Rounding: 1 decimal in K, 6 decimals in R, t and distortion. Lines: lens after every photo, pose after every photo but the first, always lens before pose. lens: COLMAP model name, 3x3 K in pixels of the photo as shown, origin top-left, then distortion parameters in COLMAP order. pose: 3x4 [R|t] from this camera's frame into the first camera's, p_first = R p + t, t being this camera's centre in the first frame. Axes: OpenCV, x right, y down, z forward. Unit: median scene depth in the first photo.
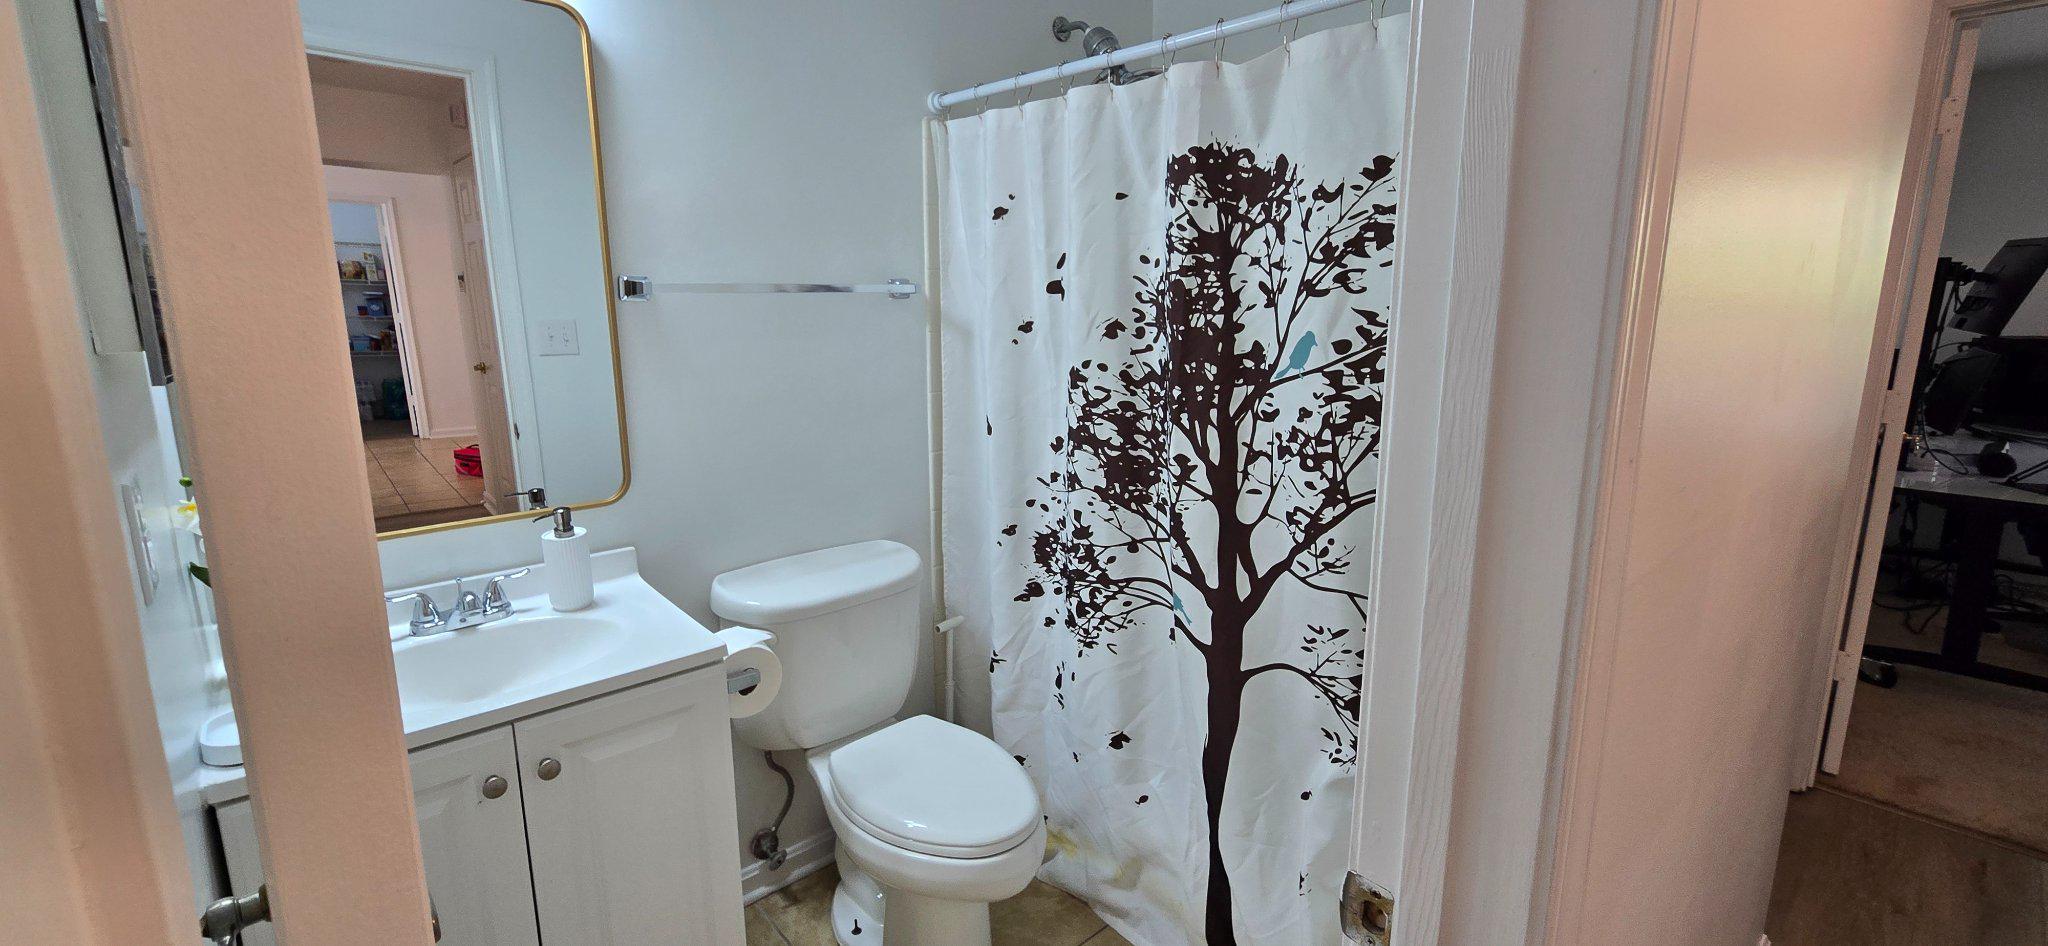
lens RADIAL K [[855.0, 0, 1024.3], [0, 855.0, 449.3], [0, 0, 1]] dist [-0.000138, 0.000049]
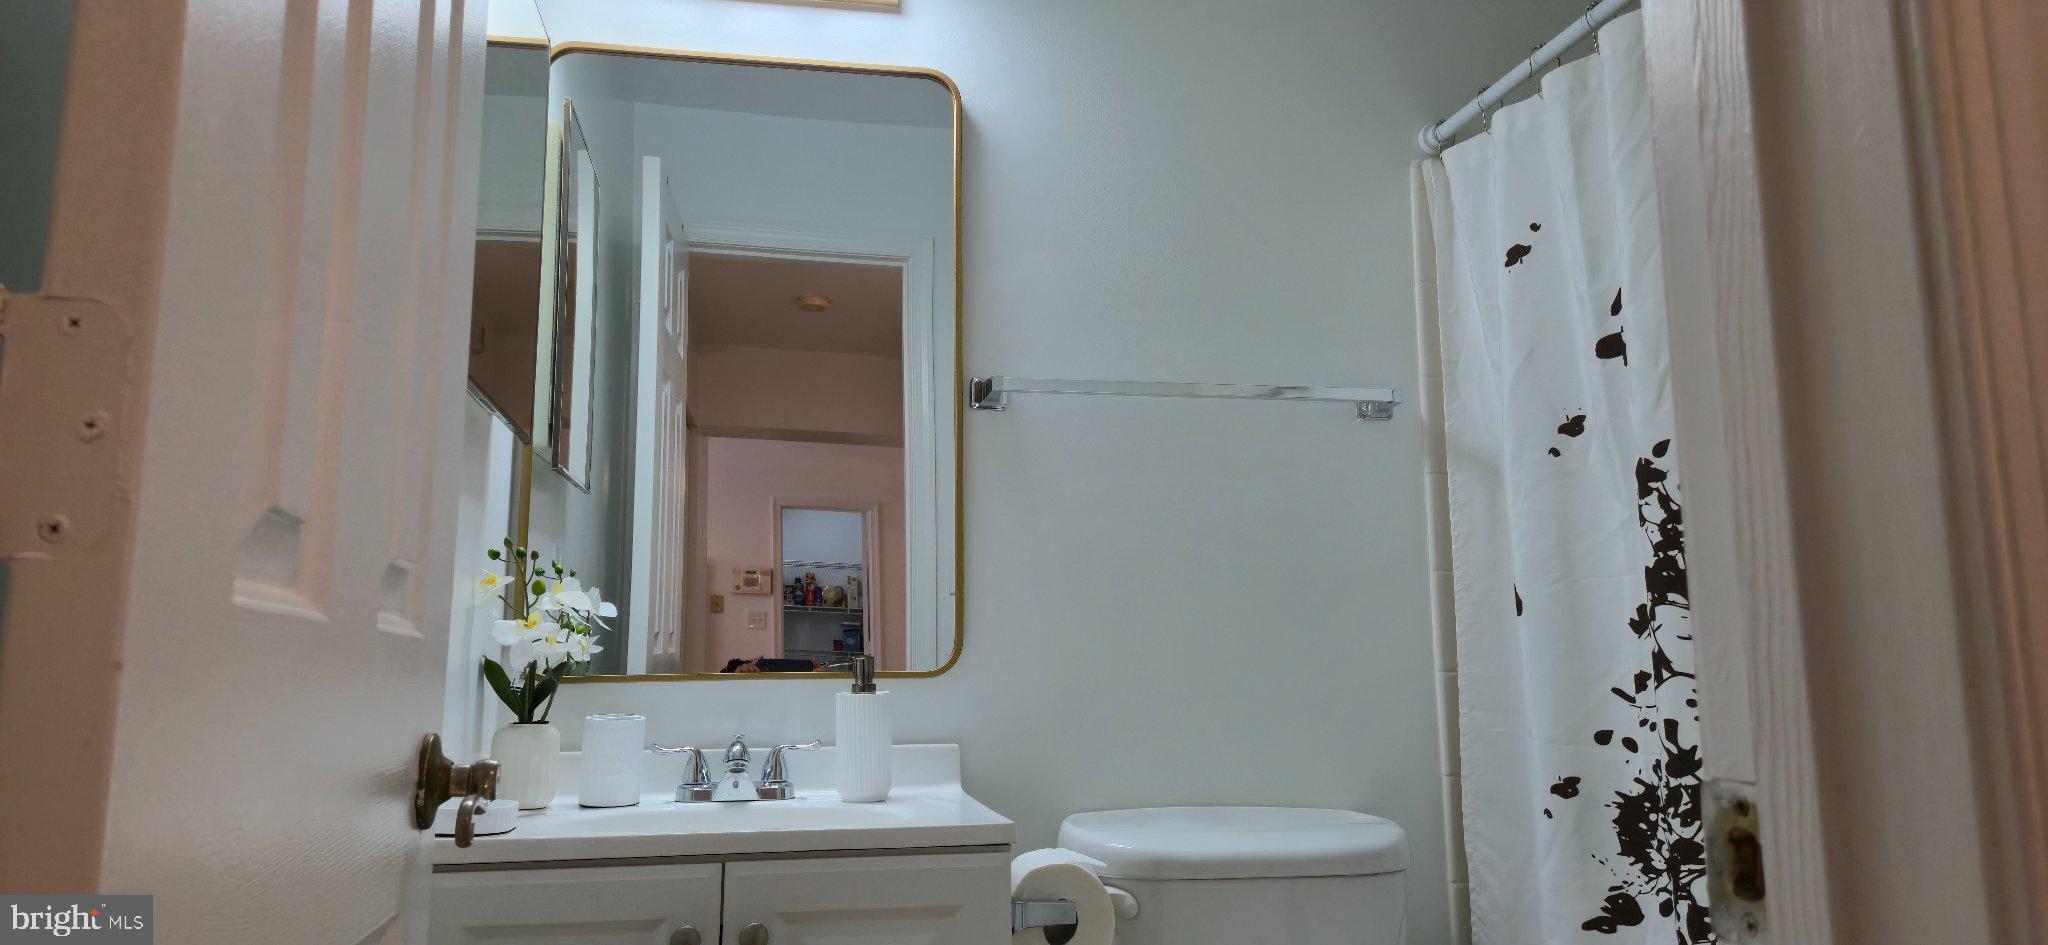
lens RADIAL K [[1366.2, 0, 1020.4], [0, 1366.2, 481.9], [0, 0, 1]] dist [0.084677, -0.115133]
pose [[0.851464, -0.083766, -0.517679, 0.164694], [-0.090108, 0.949109, -0.301783, 0.212136], [0.516613, 0.303604, 0.800584, 0.047587]]
